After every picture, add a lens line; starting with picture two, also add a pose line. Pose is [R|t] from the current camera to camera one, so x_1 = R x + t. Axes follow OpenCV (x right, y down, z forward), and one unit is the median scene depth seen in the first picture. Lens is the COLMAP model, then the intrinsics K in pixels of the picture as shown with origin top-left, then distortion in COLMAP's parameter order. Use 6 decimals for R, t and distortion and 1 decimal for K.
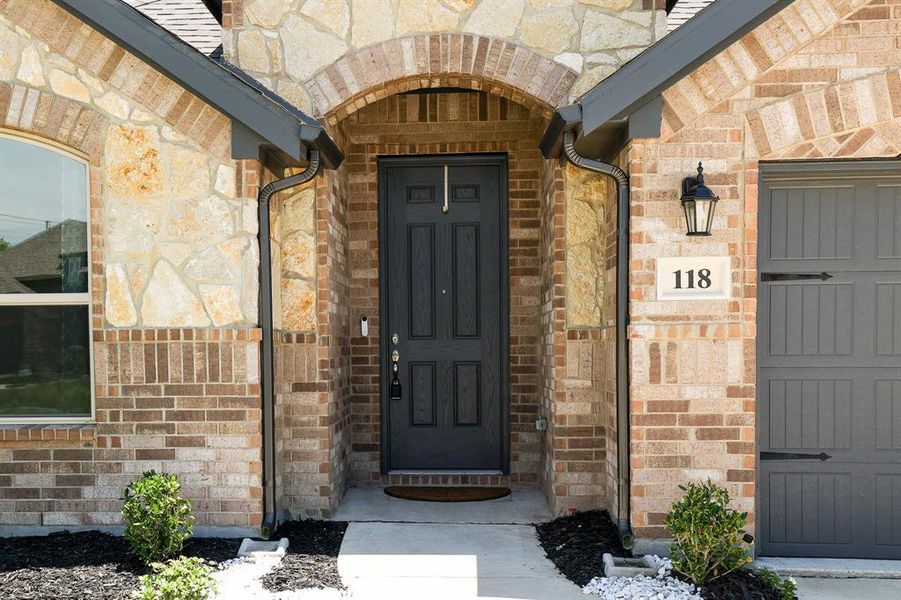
lens RADIAL K [[1019.8, 0, 396.6], [0, 1019.8, 365.2], [0, 0, 1]] dist [0.037035, 0.018012]
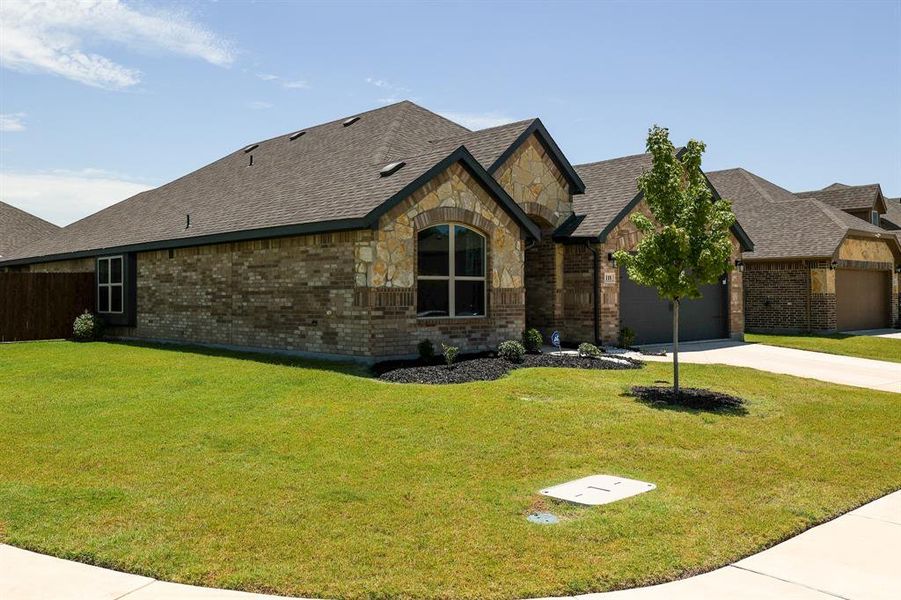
lens RADIAL K [[796.6, 0, 483.5], [0, 796.6, 248.7], [0, 0, 1]] dist [-0.002176, -0.000208]
pose [[0.669213, 0.049169, 0.741442, -2.209002], [0.018378, 0.996408, -0.082665, 0.049148], [-0.742843, 0.068947, 0.665905, -0.692858]]
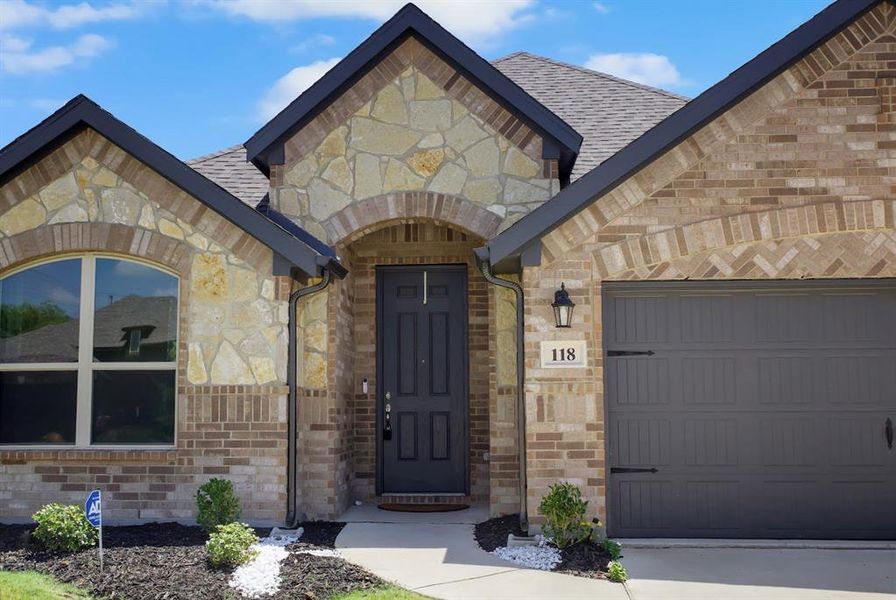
lens RADIAL K [[1013.0, 0, 430.6], [0, 1013.0, 273.8], [0, 0, 1]] dist [-0.004005, 0.015665]
pose [[0.999984, 0.002960, -0.004728, 0.084248], [-0.003658, 0.987852, -0.155355, 0.032604], [0.004210, 0.155370, 0.987847, -0.509688]]
